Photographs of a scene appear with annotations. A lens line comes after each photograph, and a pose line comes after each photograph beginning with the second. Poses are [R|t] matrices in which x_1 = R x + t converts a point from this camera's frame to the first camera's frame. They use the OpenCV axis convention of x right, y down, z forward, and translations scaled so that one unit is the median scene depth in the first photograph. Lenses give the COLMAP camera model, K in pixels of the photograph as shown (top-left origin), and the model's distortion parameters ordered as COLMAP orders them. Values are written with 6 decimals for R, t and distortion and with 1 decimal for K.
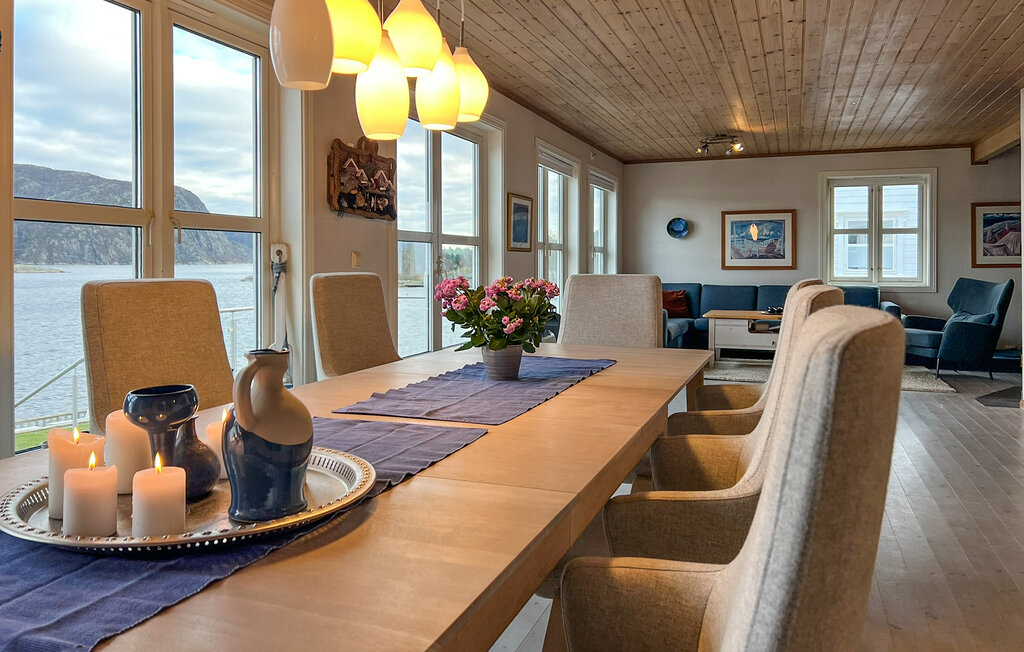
lens RADIAL K [[780.2, 0, 527.0], [0, 780.2, 282.8], [0, 0, 1]] dist [0.073360, -0.080268]
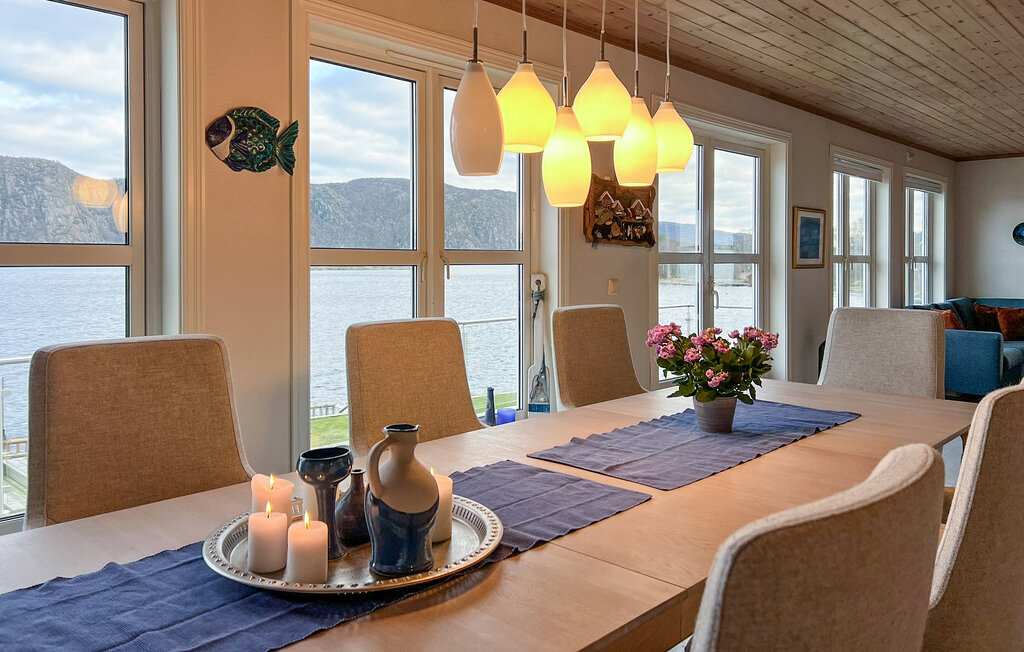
lens RADIAL K [[780.2, 0, 520.0], [0, 780.2, 272.2], [0, 0, 1]] dist [0.073360, -0.080268]
pose [[0.917120, 0.008282, -0.398526, 0.071060], [-0.012852, 0.999879, -0.008798, -0.032782], [0.398405, 0.013191, 0.917115, -0.001875]]
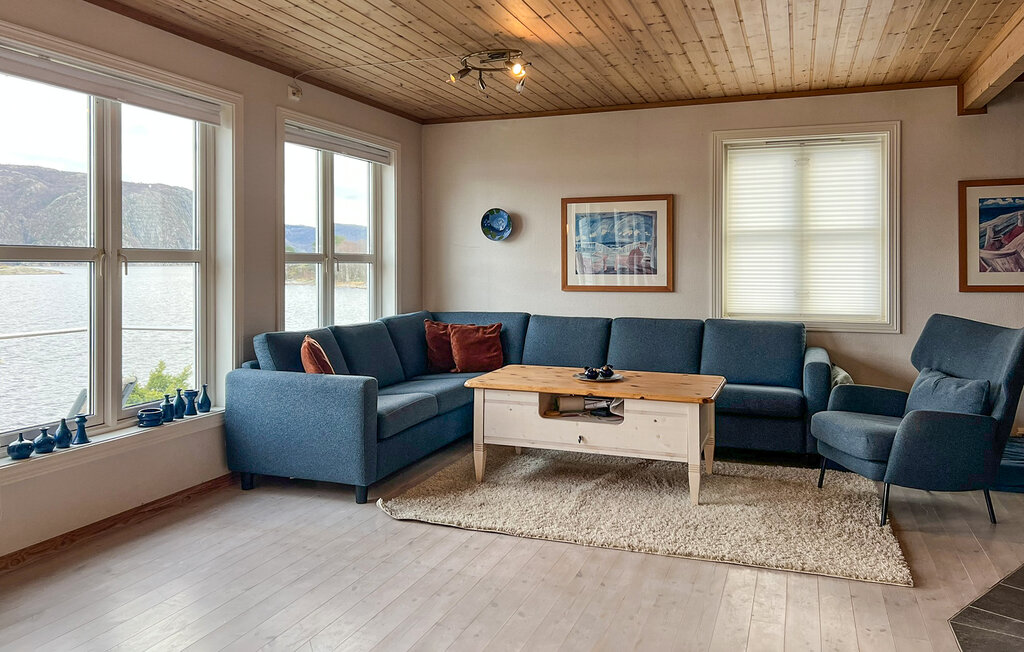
lens RADIAL K [[780.2, 0, 529.5], [0, 780.2, 278.2], [0, 0, 1]] dist [0.073360, -0.080268]
pose [[0.999994, 0.000906, -0.003280, 0.492514], [-0.000931, 0.999970, -0.007679, -0.049031], [0.003273, 0.007682, 0.999965, 0.831344]]
